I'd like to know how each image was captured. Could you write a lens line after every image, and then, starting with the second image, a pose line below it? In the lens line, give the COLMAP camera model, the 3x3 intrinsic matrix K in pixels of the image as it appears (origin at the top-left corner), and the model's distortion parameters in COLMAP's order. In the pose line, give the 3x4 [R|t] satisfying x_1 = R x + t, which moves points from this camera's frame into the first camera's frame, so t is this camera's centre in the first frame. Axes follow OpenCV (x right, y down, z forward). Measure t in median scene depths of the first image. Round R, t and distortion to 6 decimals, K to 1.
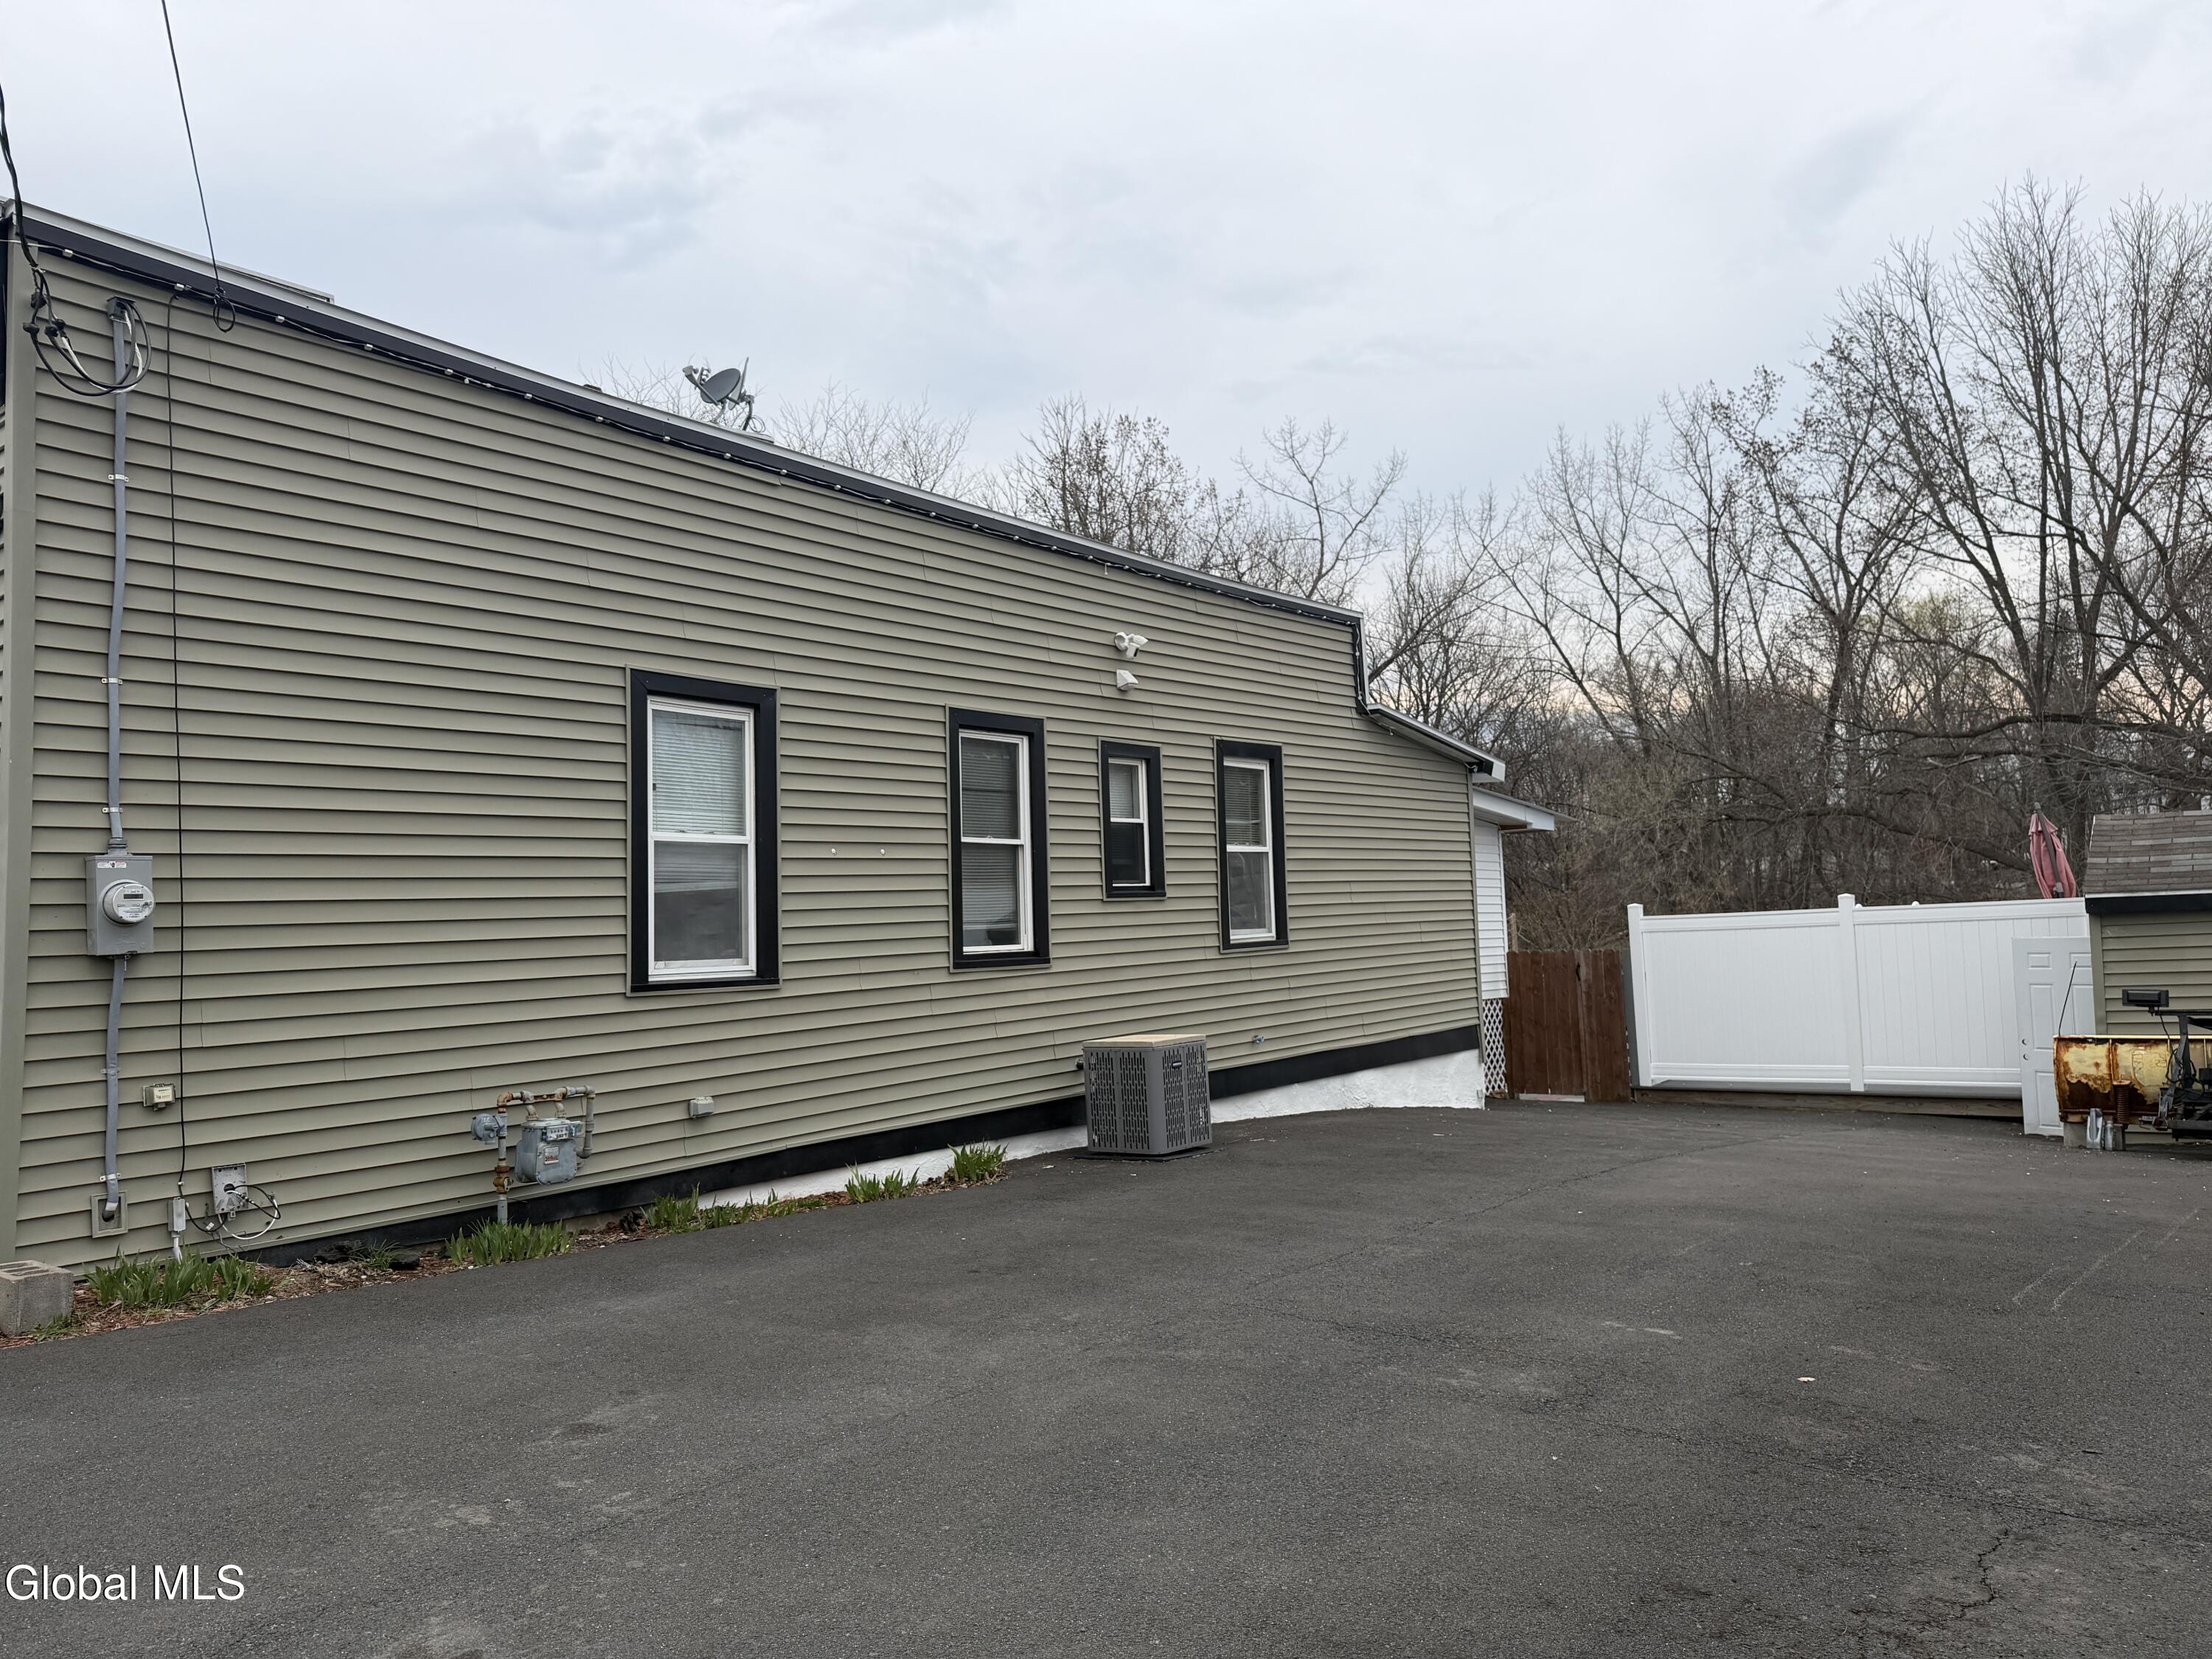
lens RADIAL K [[1479.3, 0, 1102.3], [0, 1479.3, 829.2], [0, 0, 1]] dist [0.041277, -0.001854]
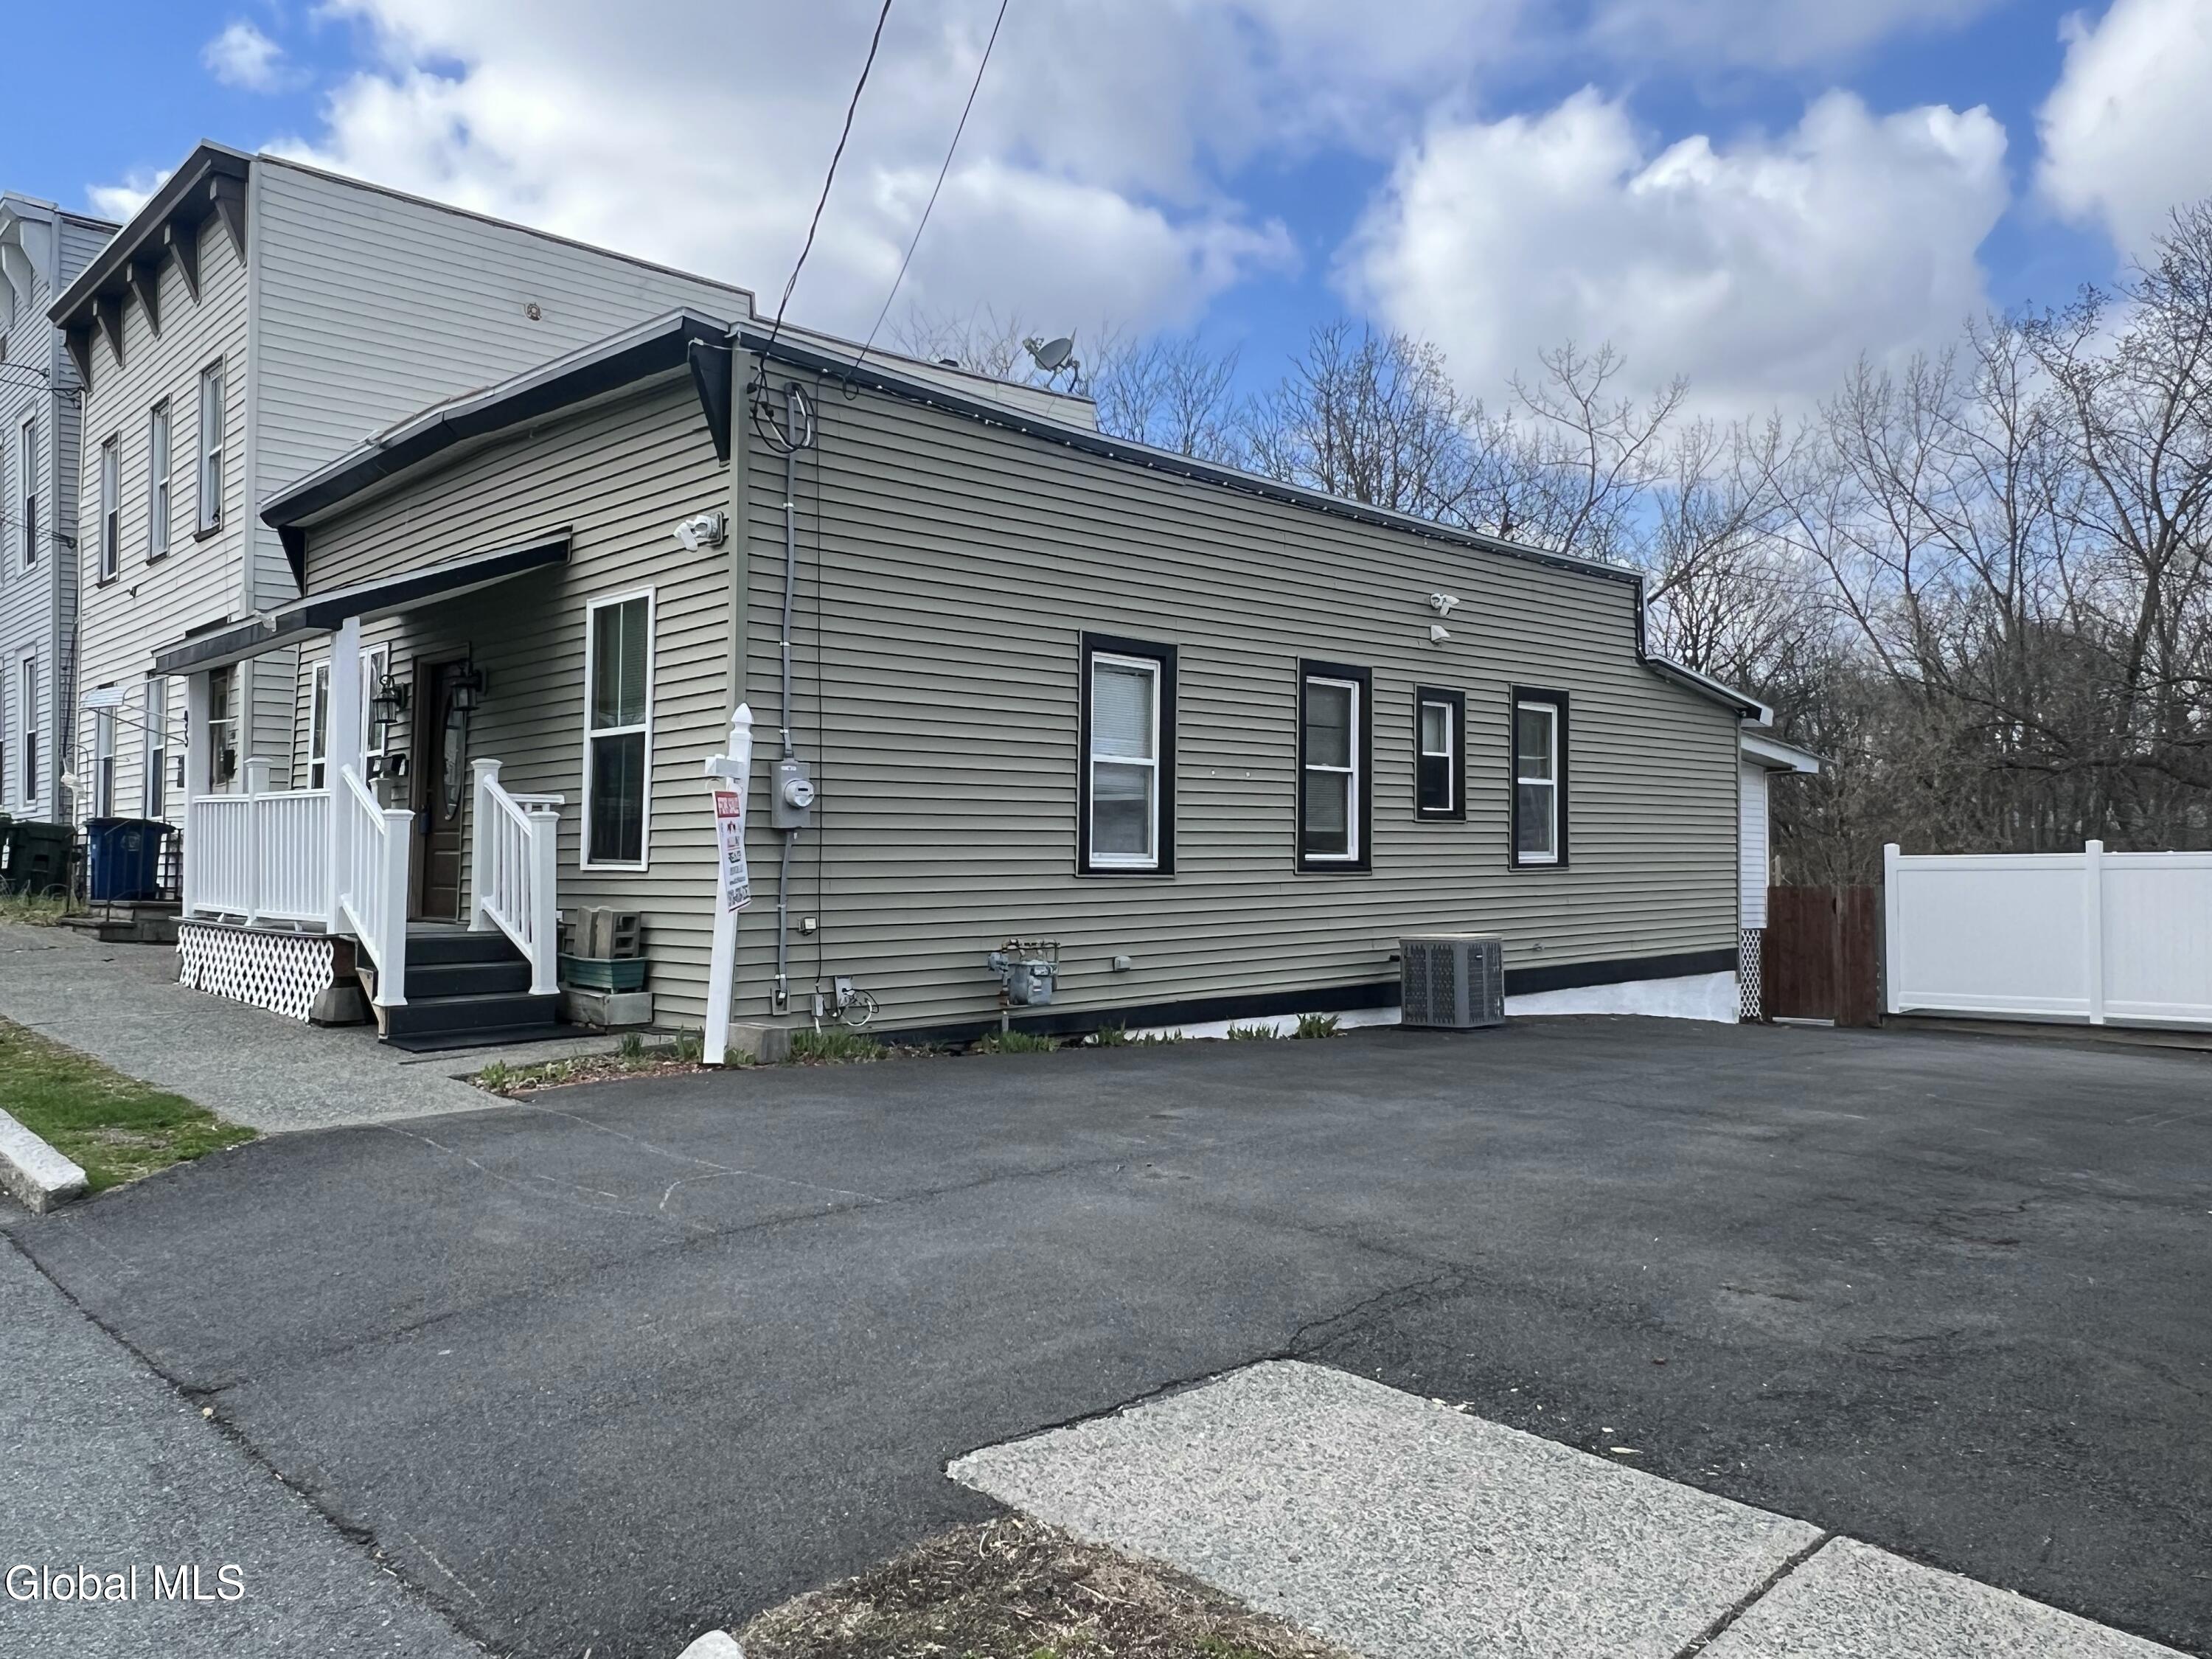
lens RADIAL K [[1623.3, 0, 1112.2], [0, 1623.3, 834.8], [0, 0, 1]] dist [-0.006512, 0.003476]
pose [[0.991777, 0.034588, -0.123219, -0.074581], [-0.028349, 0.998243, 0.052031, -0.001764], [0.124802, -0.048110, 0.991015, -0.301002]]
